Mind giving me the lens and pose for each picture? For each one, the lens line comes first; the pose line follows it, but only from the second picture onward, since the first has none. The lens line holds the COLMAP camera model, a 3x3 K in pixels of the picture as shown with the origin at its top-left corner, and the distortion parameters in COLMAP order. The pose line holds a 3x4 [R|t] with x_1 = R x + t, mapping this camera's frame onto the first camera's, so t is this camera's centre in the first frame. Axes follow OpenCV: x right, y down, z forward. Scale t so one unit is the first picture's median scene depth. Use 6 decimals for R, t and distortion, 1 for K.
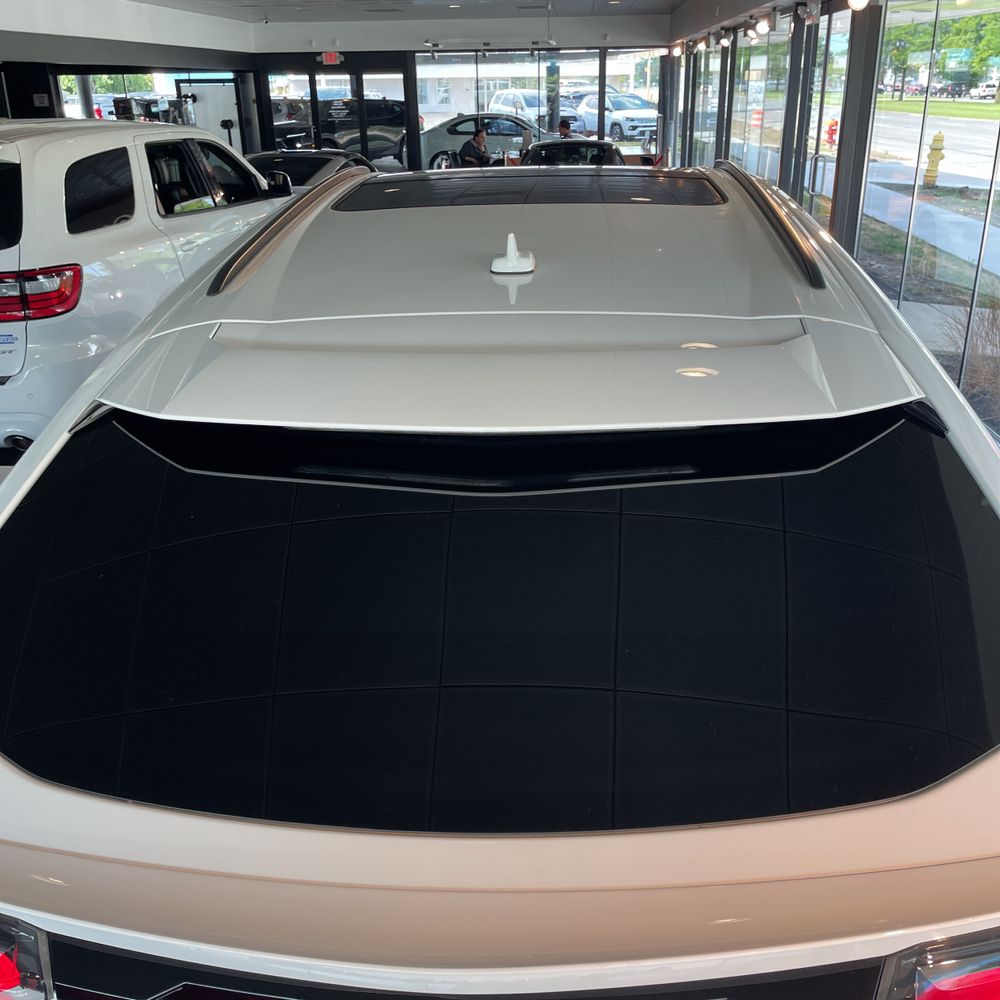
lens RADIAL K [[998.3, 0, 519.4], [0, 998.3, 504.2], [0, 0, 1]] dist [0.091088, -0.116396]
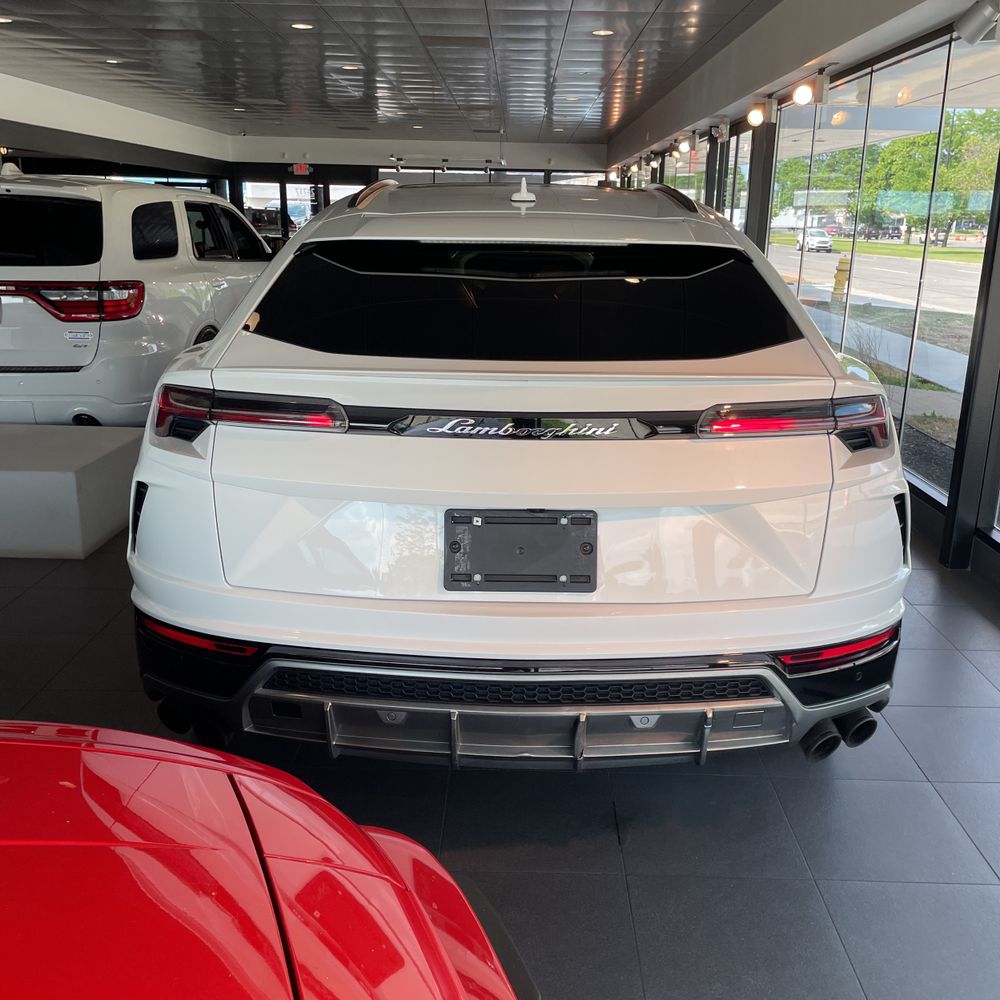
lens RADIAL K [[998.3, 0, 519.4], [0, 998.3, 504.2], [0, 0, 1]] dist [0.091088, -0.116396]
pose [[0.997973, 0.017743, 0.061122, -0.015064], [-0.010629, 0.993332, -0.114799, 0.067279], [-0.062751, 0.113916, 0.991507, -0.092273]]
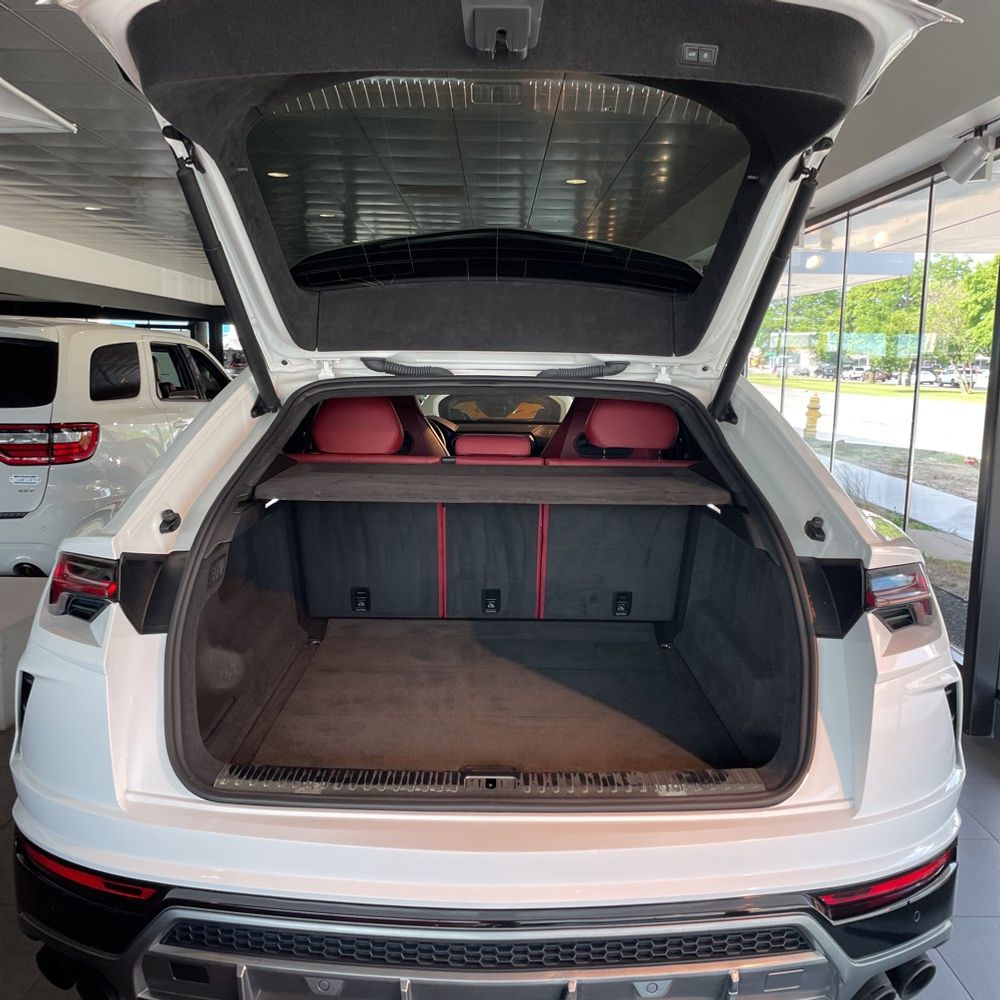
lens RADIAL K [[998.3, 0, 519.4], [0, 998.3, 504.2], [0, 0, 1]] dist [0.091088, -0.116396]
pose [[0.996472, 0.021780, 0.081051, -0.012530], [-0.001273, 0.969552, -0.244884, 0.056176], [-0.083917, 0.243916, 0.966159, -0.065650]]
